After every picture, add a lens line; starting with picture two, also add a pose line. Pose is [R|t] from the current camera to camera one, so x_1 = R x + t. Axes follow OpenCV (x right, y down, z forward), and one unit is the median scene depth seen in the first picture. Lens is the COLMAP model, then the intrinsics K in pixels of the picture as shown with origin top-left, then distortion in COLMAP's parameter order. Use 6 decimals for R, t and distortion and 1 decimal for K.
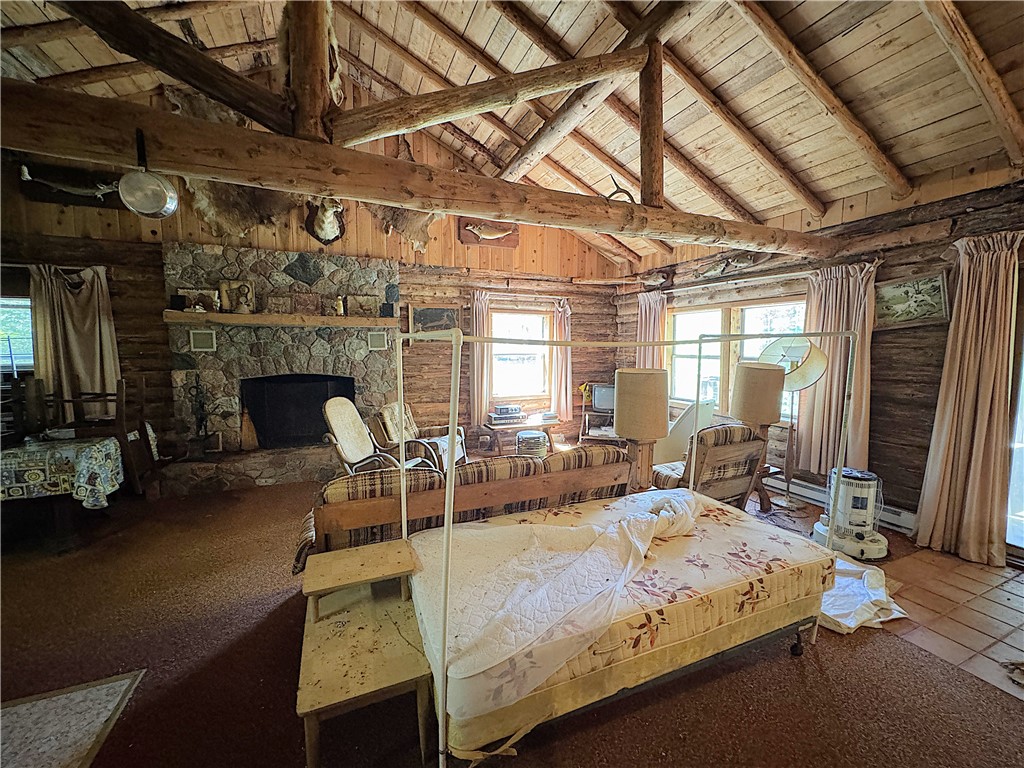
lens RADIAL K [[409.3, 0, 509.9], [0, 409.3, 383.9], [0, 0, 1]] dist [0.002217, 0.000503]
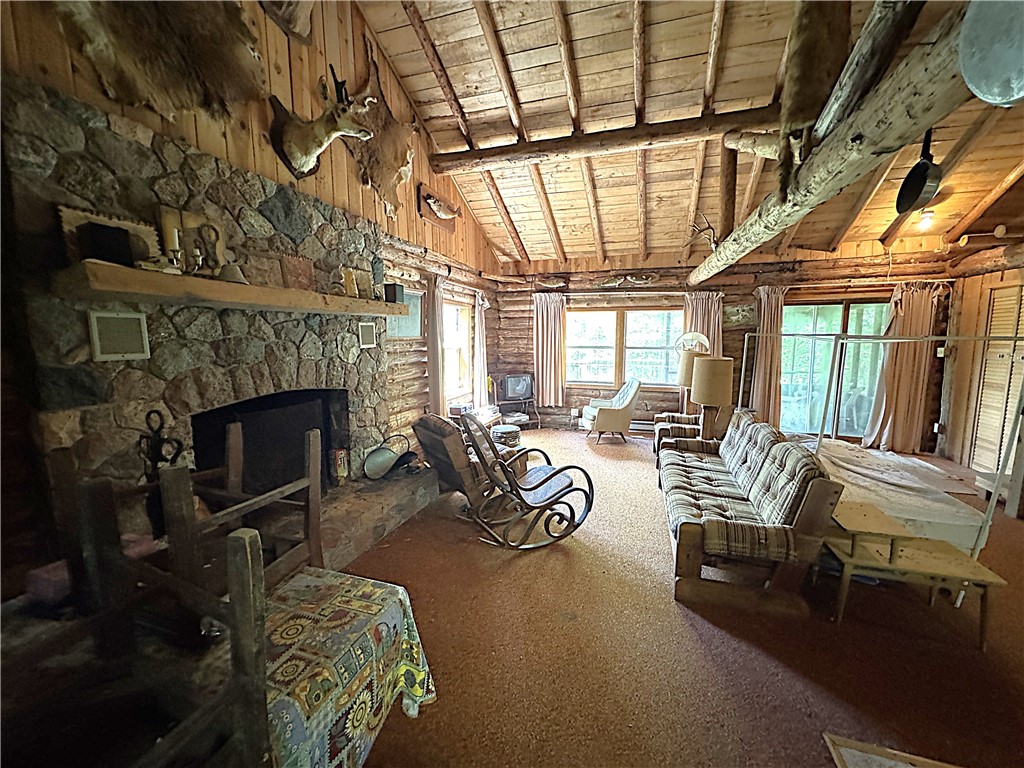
lens RADIAL K [[409.3, 0, 511.4], [0, 409.3, 383.5], [0, 0, 1]] dist [0.002217, 0.000503]
pose [[0.650234, -0.090237, 0.754356, -0.755511], [0.071609, 0.995780, 0.057392, -0.046710], [-0.756351, 0.016701, 0.653952, 0.369501]]
